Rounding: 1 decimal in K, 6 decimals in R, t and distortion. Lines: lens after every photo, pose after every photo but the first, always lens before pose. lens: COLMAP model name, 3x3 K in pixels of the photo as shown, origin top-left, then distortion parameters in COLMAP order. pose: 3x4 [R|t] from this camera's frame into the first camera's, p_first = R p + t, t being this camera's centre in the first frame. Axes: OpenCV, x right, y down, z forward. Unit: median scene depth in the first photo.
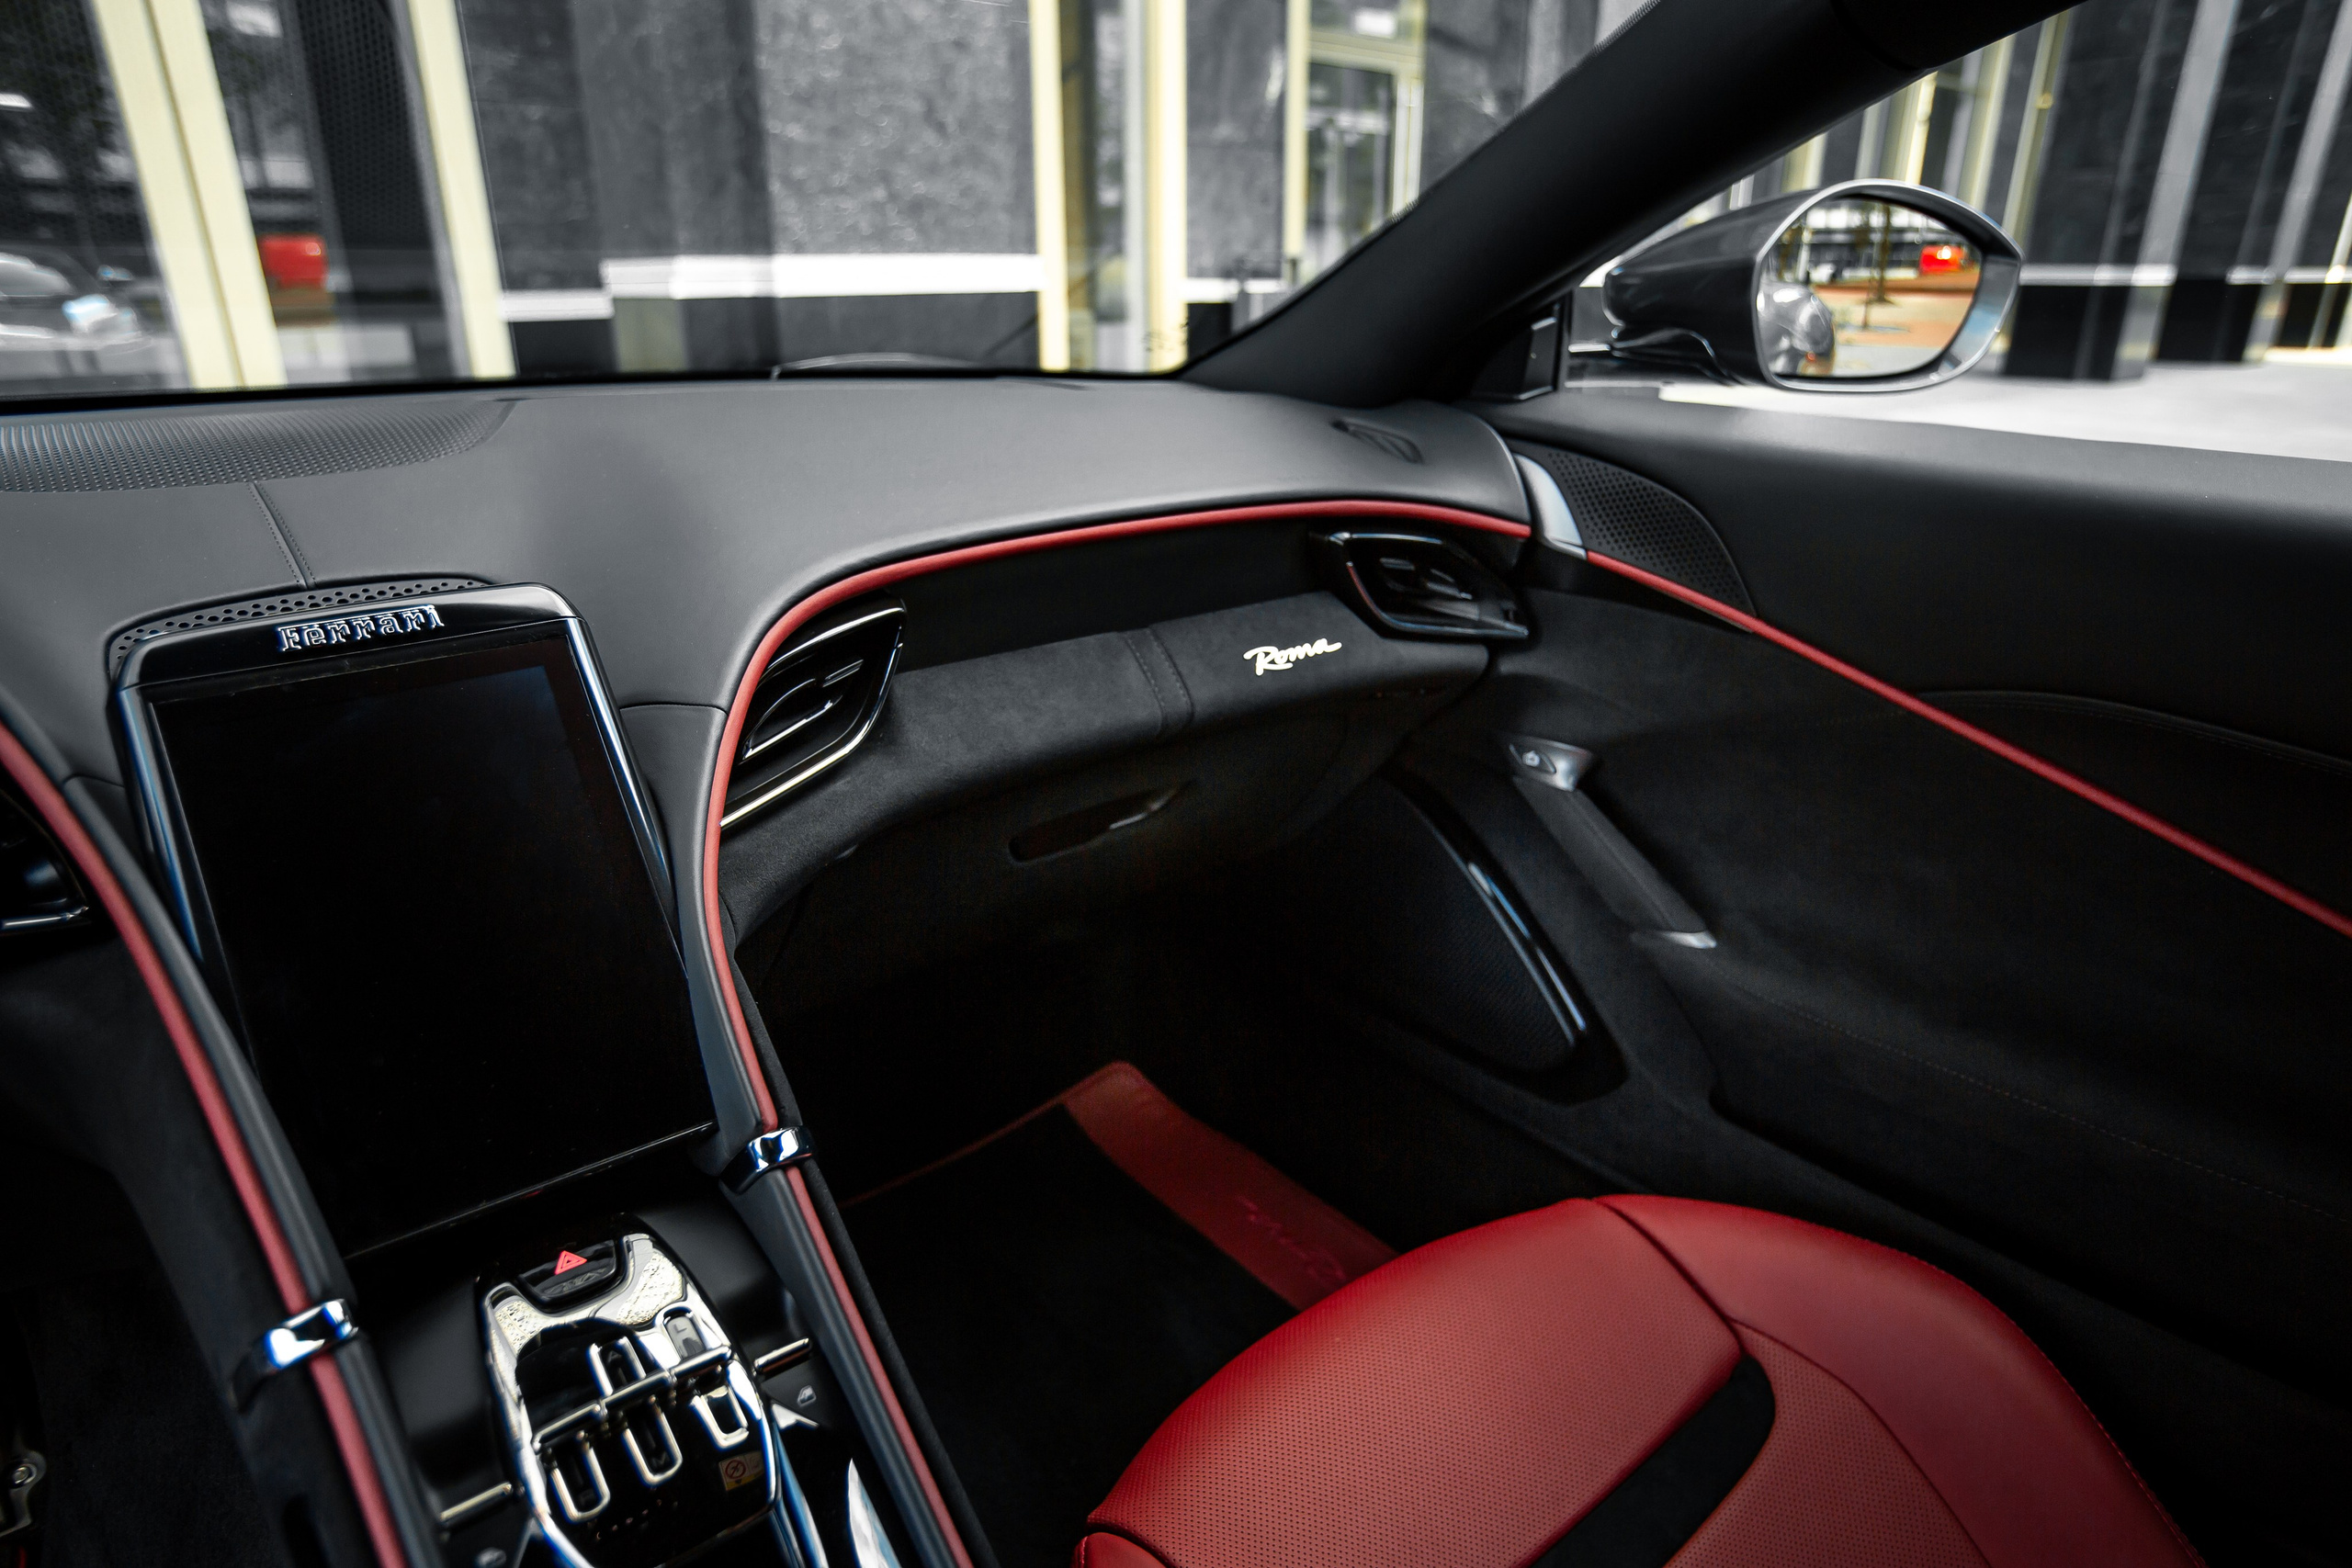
lens RADIAL K [[1377.4, 0, 1199.2], [0, 1377.4, 780.3], [0, 0, 1]] dist [-0.029564, 0.002316]
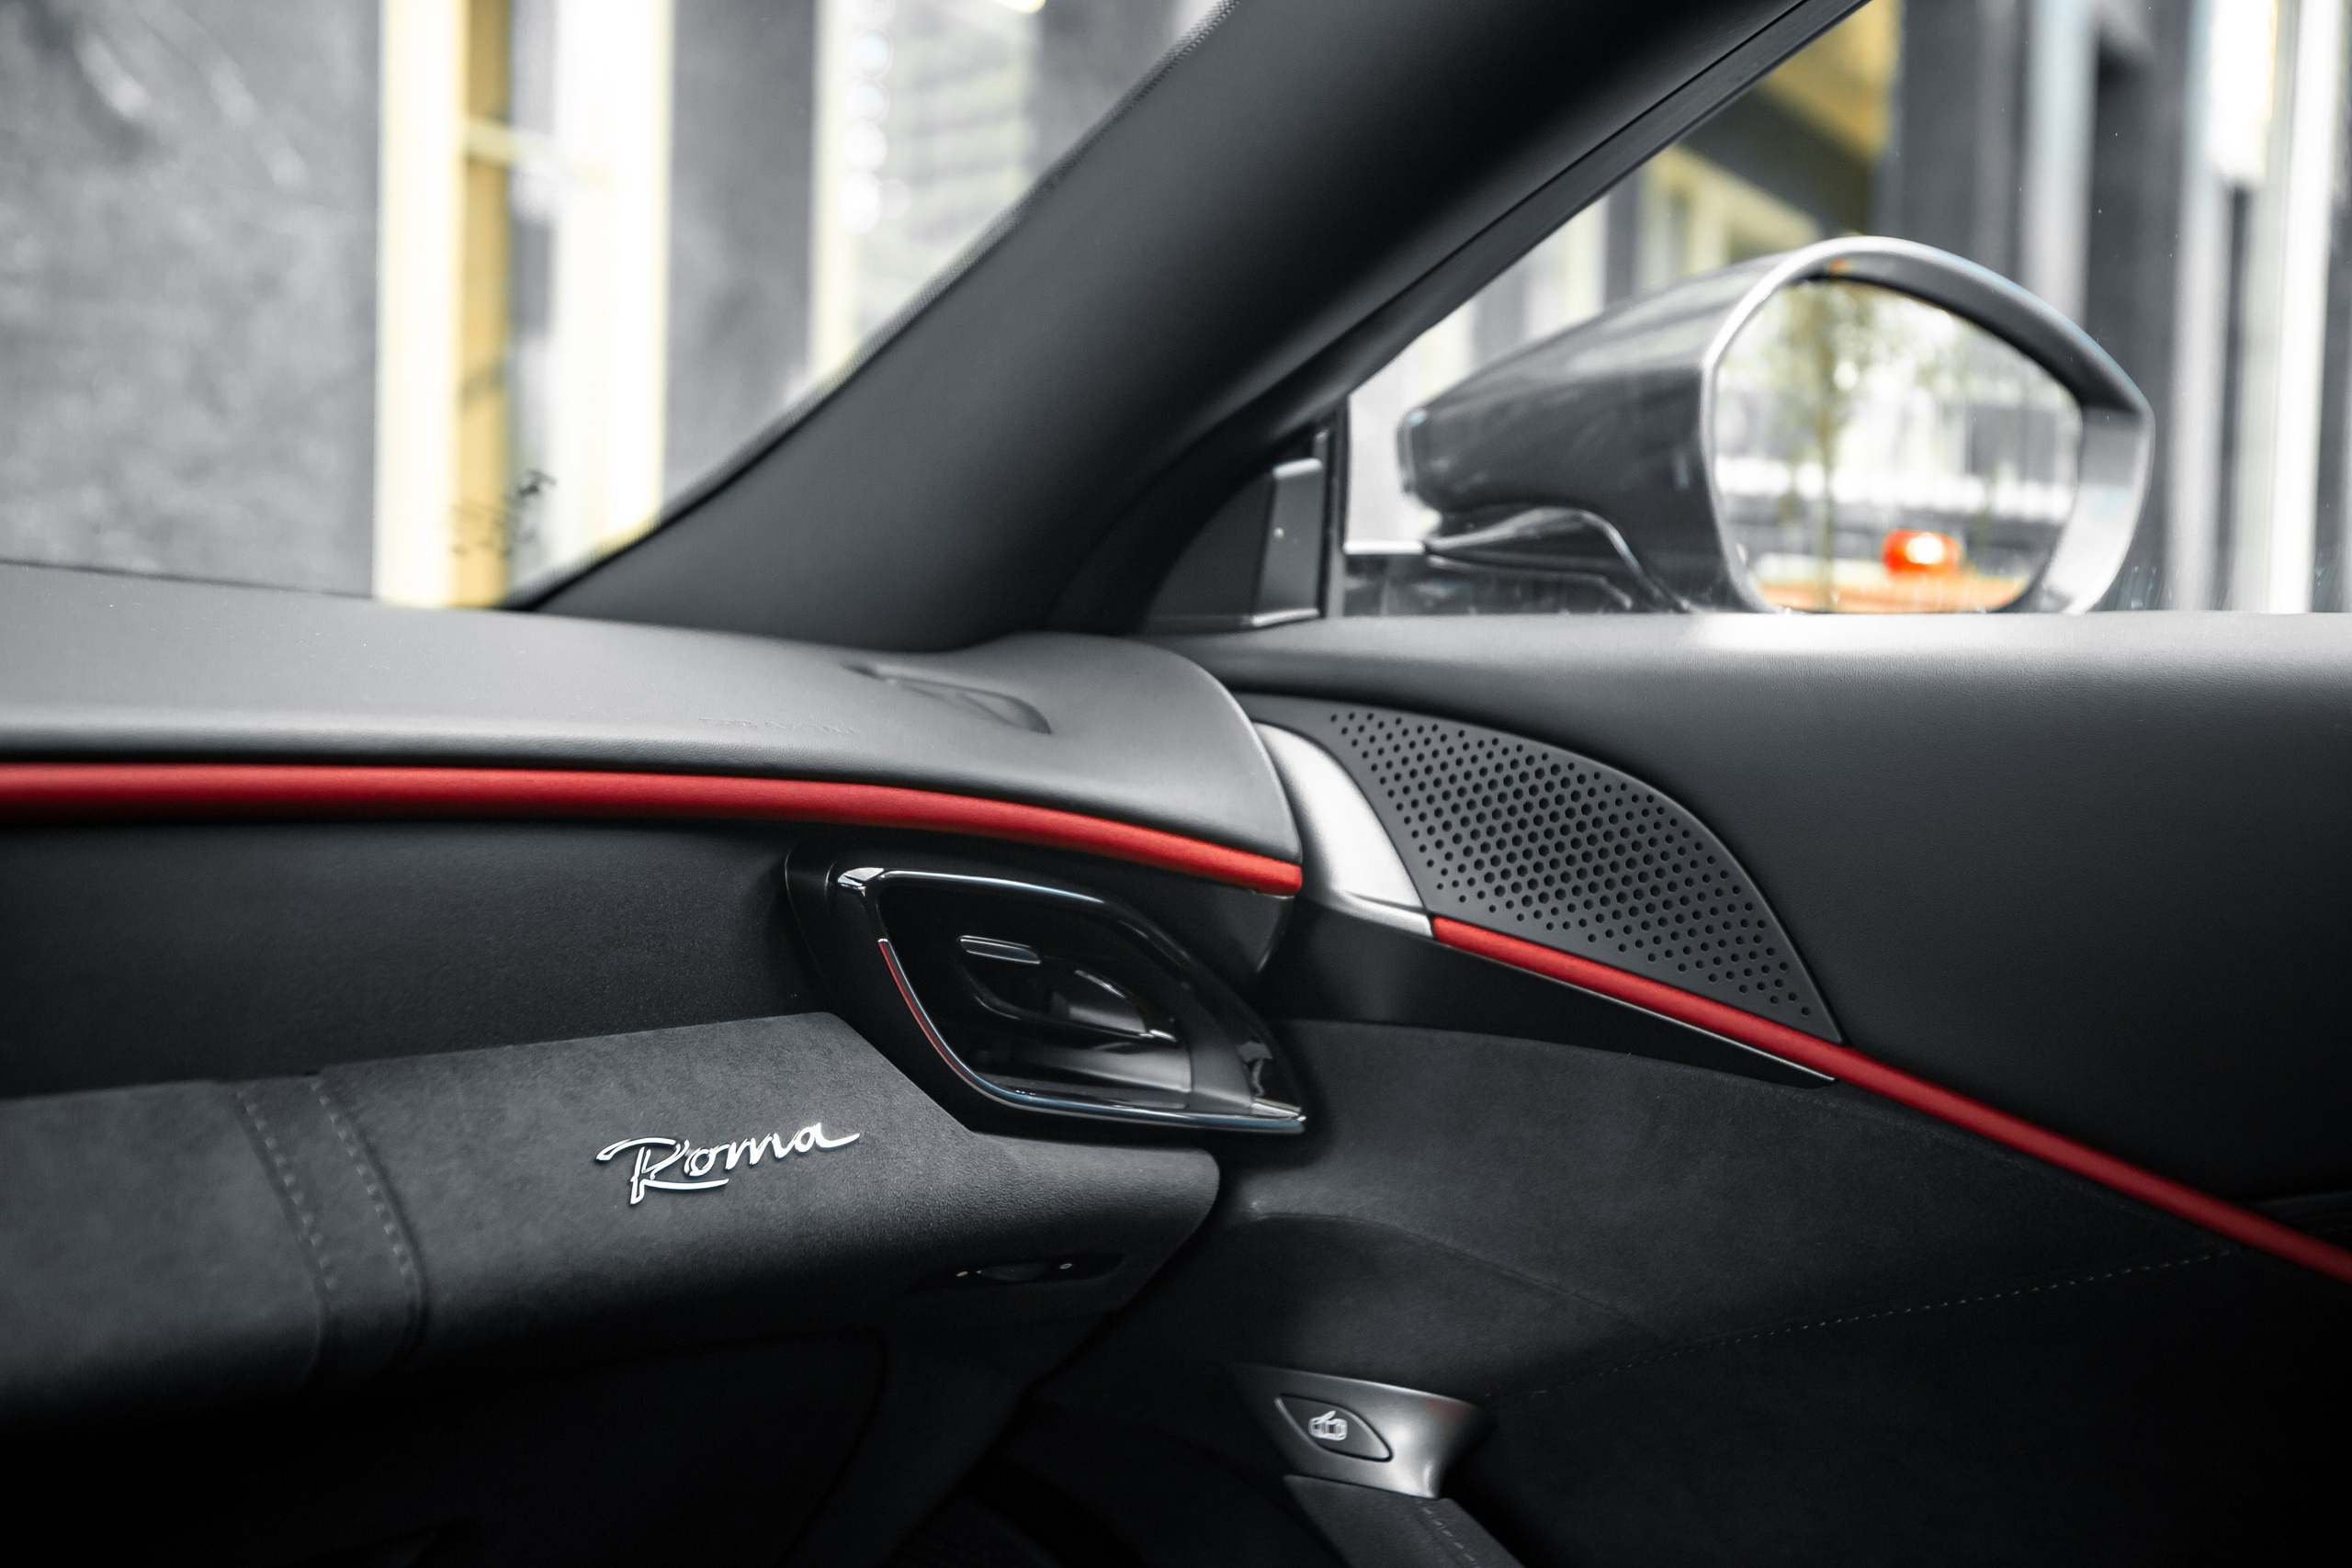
lens RADIAL K [[2274.2, 0, 1187.2], [0, 2274.2, 783.1], [0, 0, 1]] dist [-0.007843, 0.097587]
pose [[0.975099, 0.021954, 0.220679, 0.044054], [0.047803, 0.950888, -0.305820, 0.008571], [-0.216555, 0.308754, 0.926161, 0.318124]]
